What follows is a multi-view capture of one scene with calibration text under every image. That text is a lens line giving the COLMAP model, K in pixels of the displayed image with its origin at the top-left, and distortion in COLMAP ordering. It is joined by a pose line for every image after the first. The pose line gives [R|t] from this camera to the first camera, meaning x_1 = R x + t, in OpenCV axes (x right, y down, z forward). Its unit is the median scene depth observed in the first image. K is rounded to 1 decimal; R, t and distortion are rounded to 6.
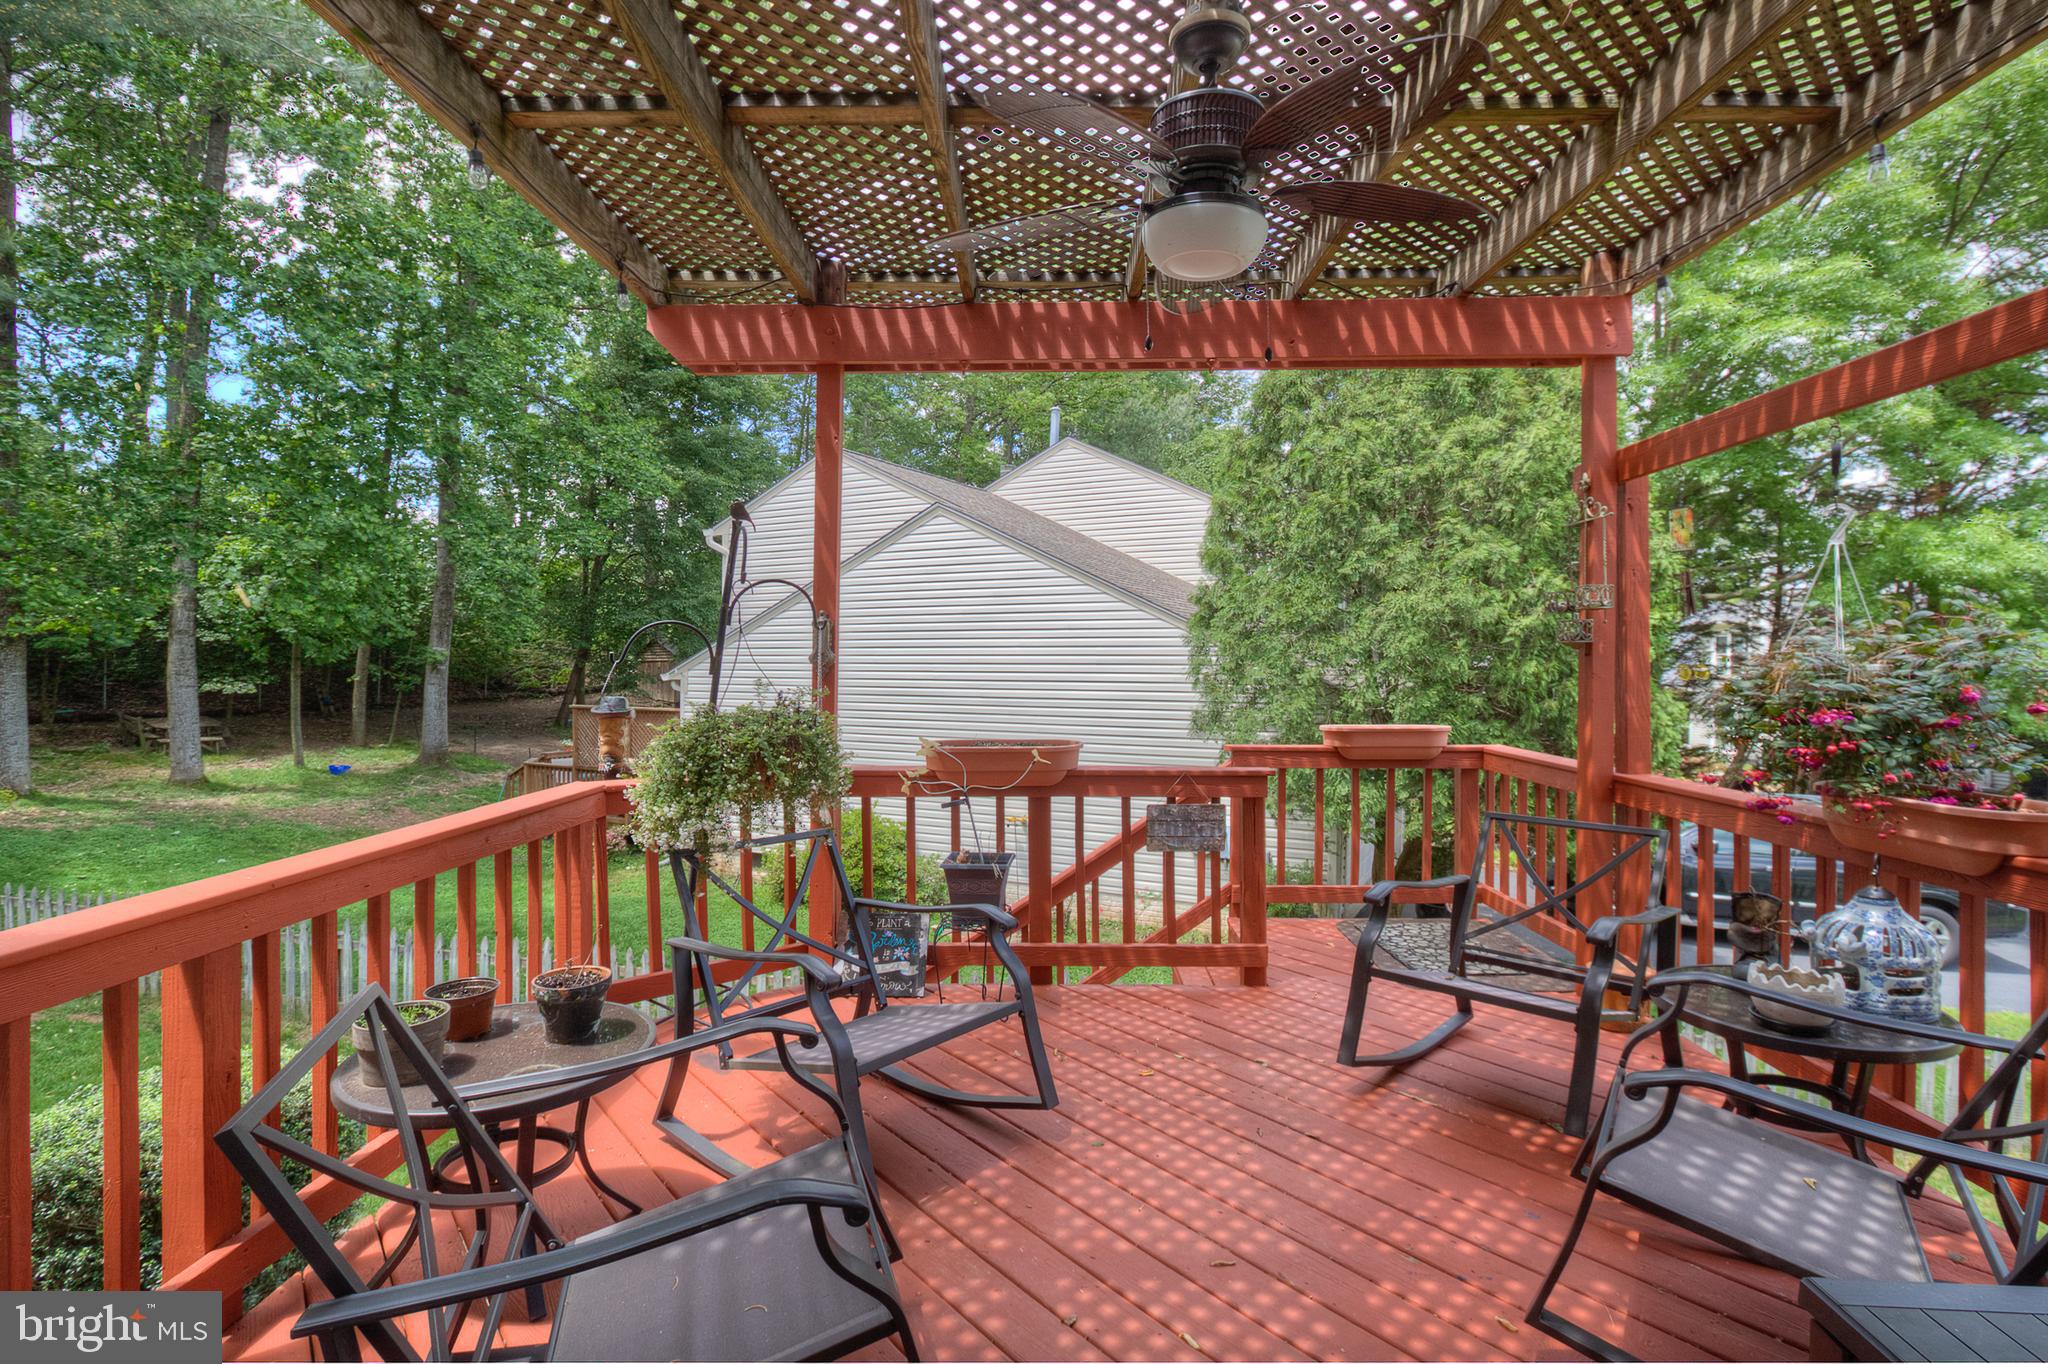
lens RADIAL K [[981.7, 0, 1032.6], [0, 981.7, 666.5], [0, 0, 1]] dist [-0.019130, 0.001293]
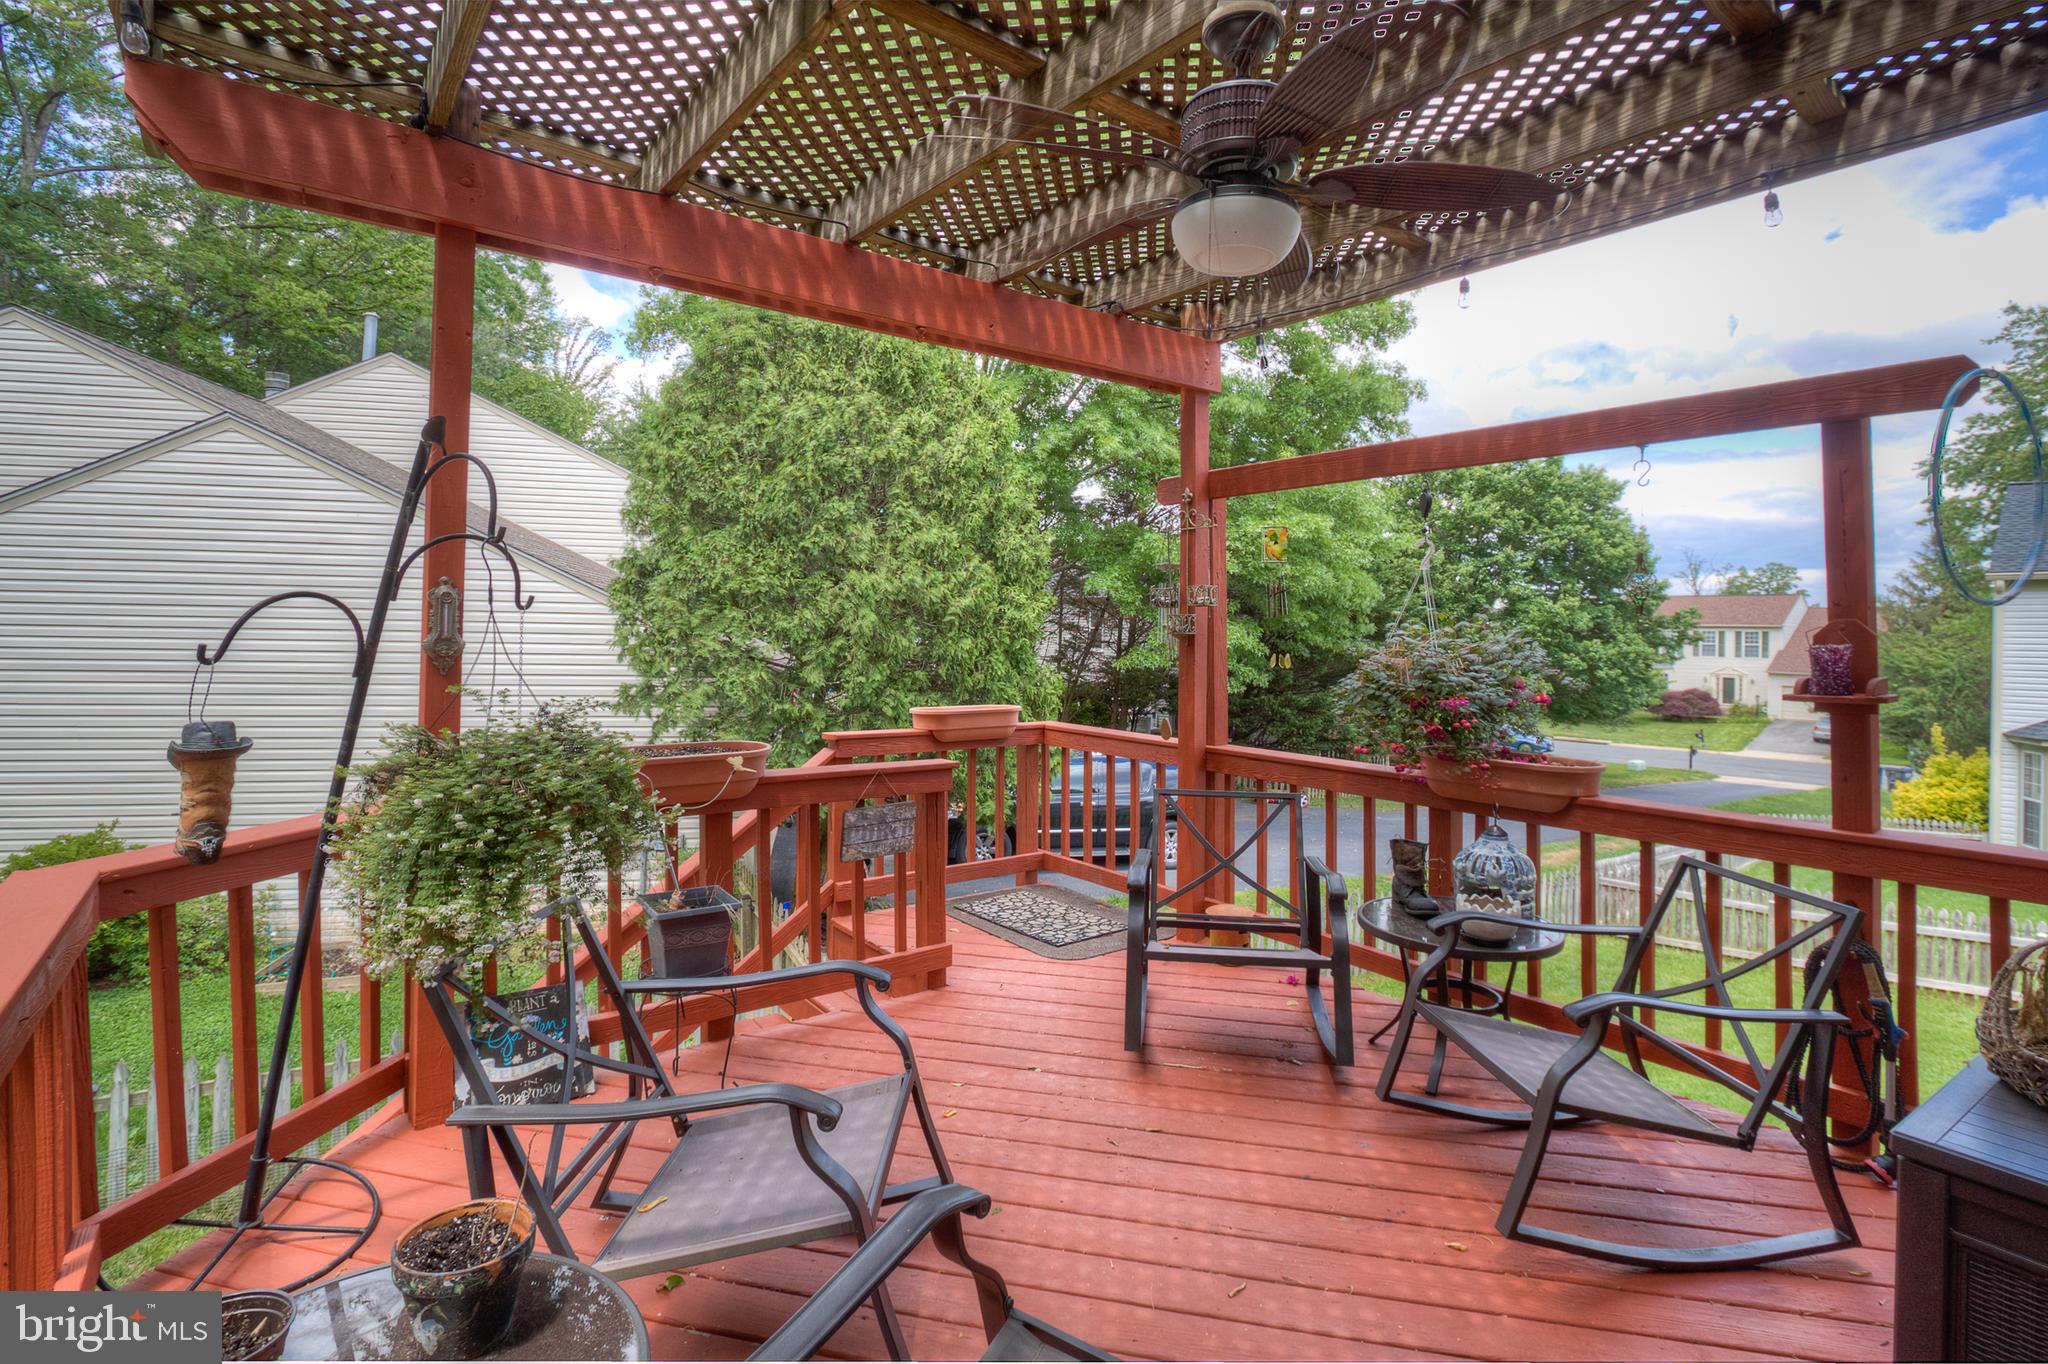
lens RADIAL K [[981.7, 0, 1017.8], [0, 981.7, 643.8], [0, 0, 1]] dist [-0.019130, 0.001293]
pose [[0.780990, 0.007138, 0.624503, -0.137331], [-0.015682, 0.999844, 0.008182, -0.008567], [-0.624347, -0.016184, 0.780980, 0.090615]]
